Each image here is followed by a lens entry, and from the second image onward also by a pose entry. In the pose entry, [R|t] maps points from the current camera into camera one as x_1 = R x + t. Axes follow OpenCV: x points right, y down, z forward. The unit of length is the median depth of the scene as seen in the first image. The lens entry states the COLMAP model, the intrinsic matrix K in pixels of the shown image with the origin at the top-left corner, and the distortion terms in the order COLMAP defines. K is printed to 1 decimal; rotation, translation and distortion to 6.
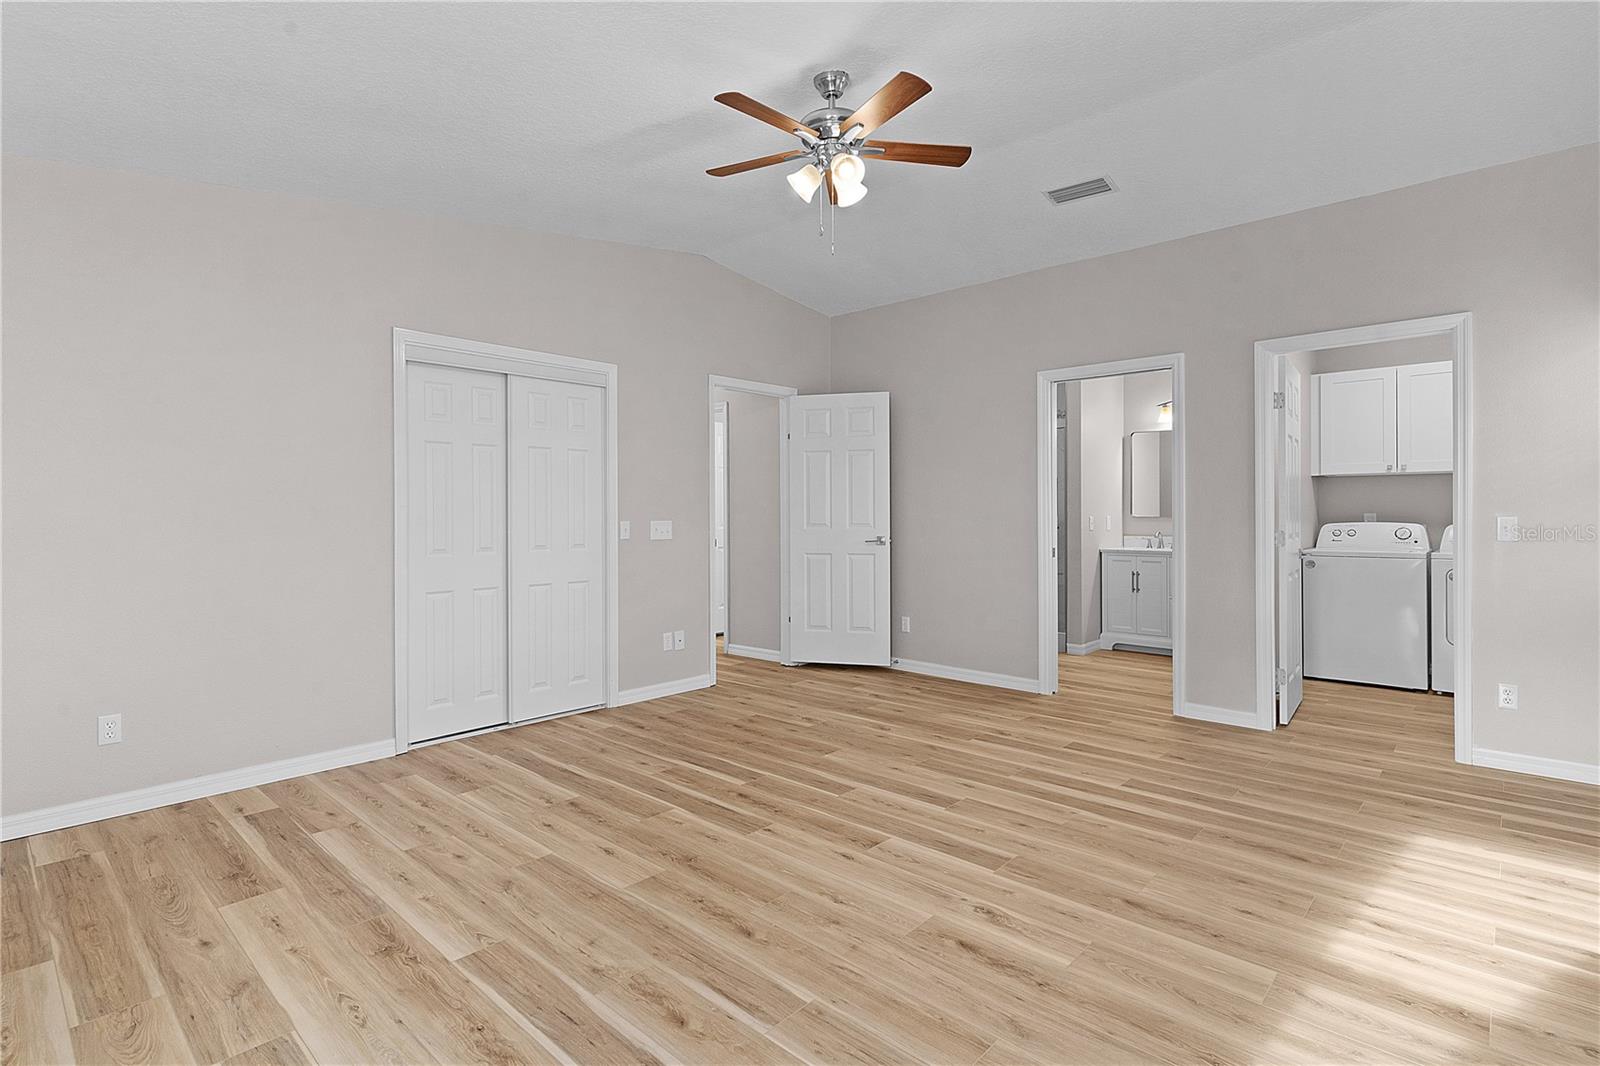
lens RADIAL K [[773.1, 0, 793.6], [0, 773.1, 521.7], [0, 0, 1]] dist [0.003845, -0.000710]
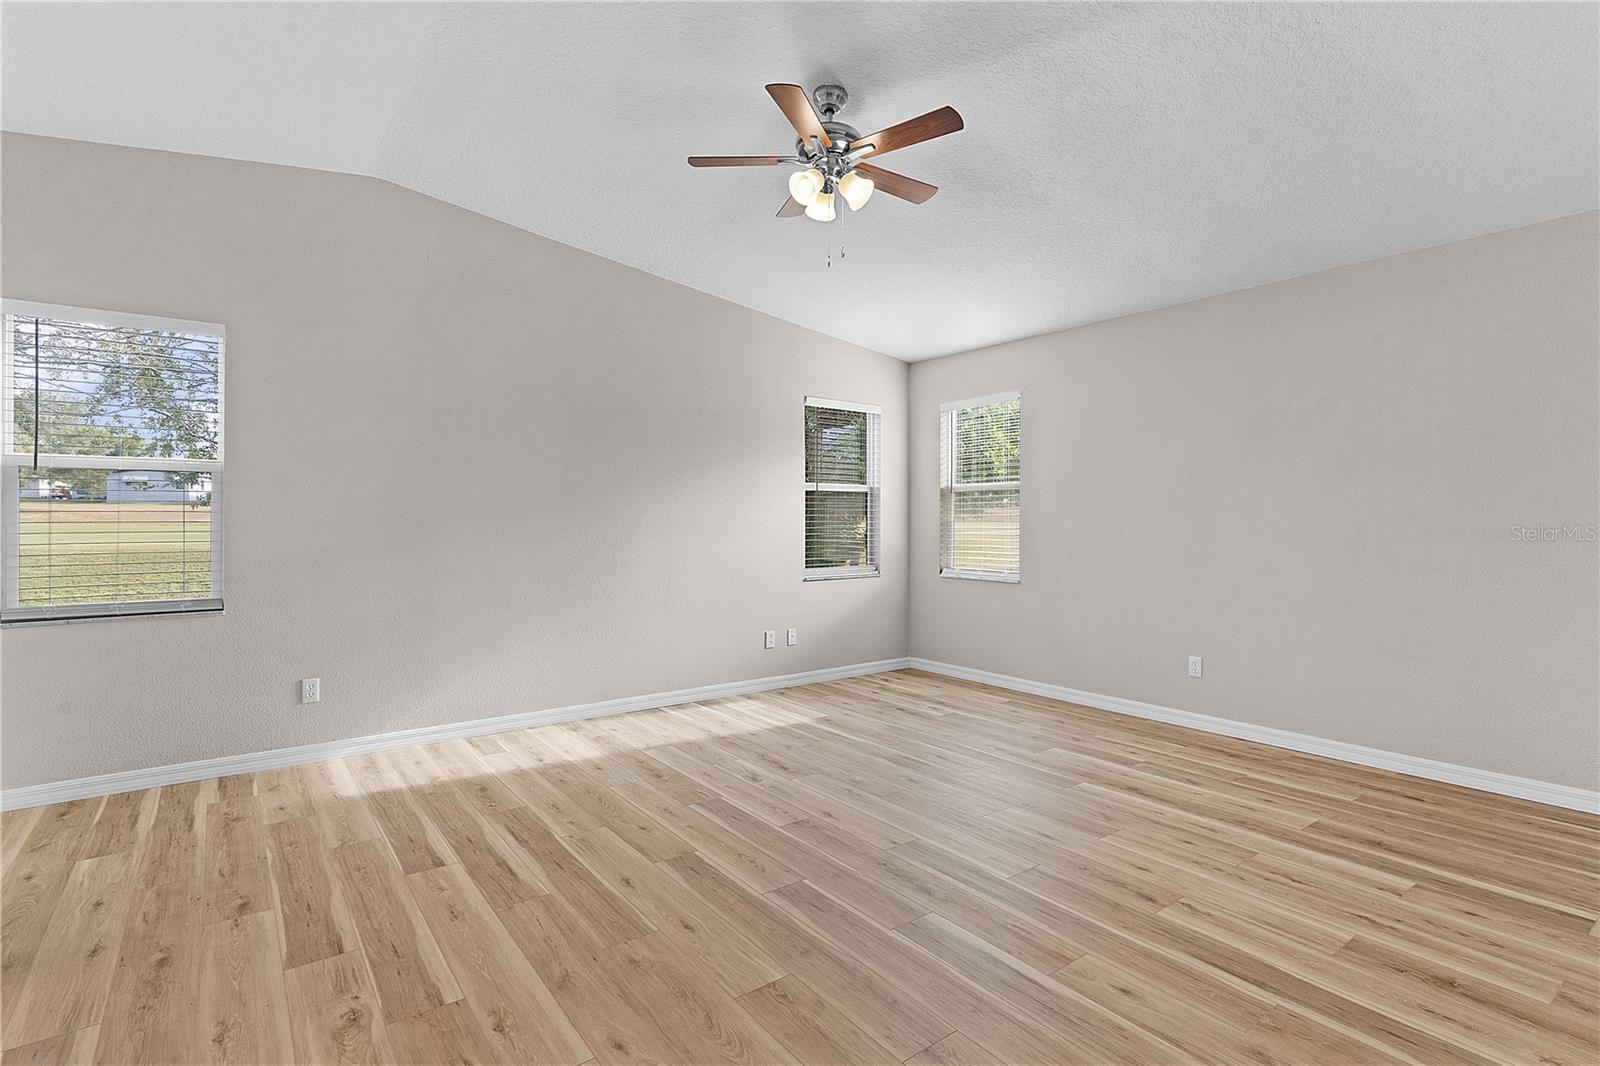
lens RADIAL K [[773.1, 0, 794.9], [0, 773.1, 522.9], [0, 0, 1]] dist [0.003845, -0.000710]
pose [[-0.983703, 0.003089, 0.179774, -0.078584], [0.005490, 0.999902, 0.012860, -0.020033], [-0.179716, 0.013638, -0.983624, 1.816621]]
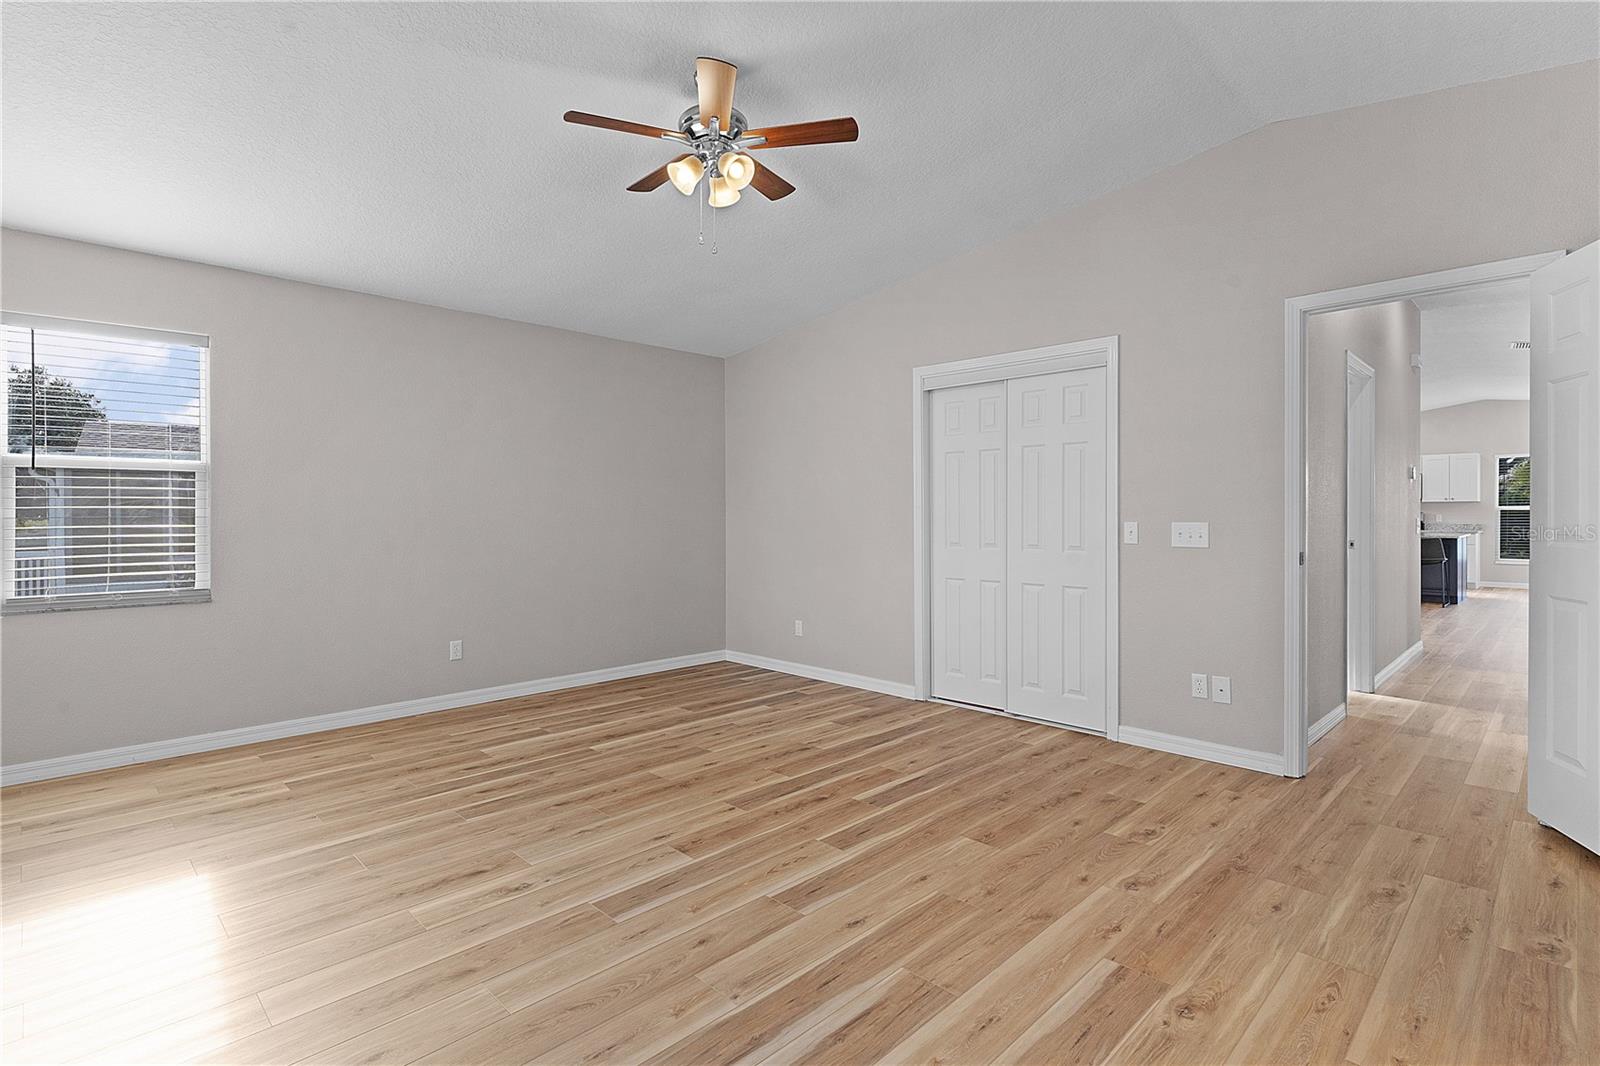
lens RADIAL K [[773.1, 0, 801.5], [0, 773.1, 524.0], [0, 0, 1]] dist [0.003845, -0.000710]
pose [[-0.034199, 0.017067, -0.999269, 0.941954], [-0.007671, 0.999820, 0.017339, -0.014713], [0.999386, 0.008258, -0.034062, 1.034065]]
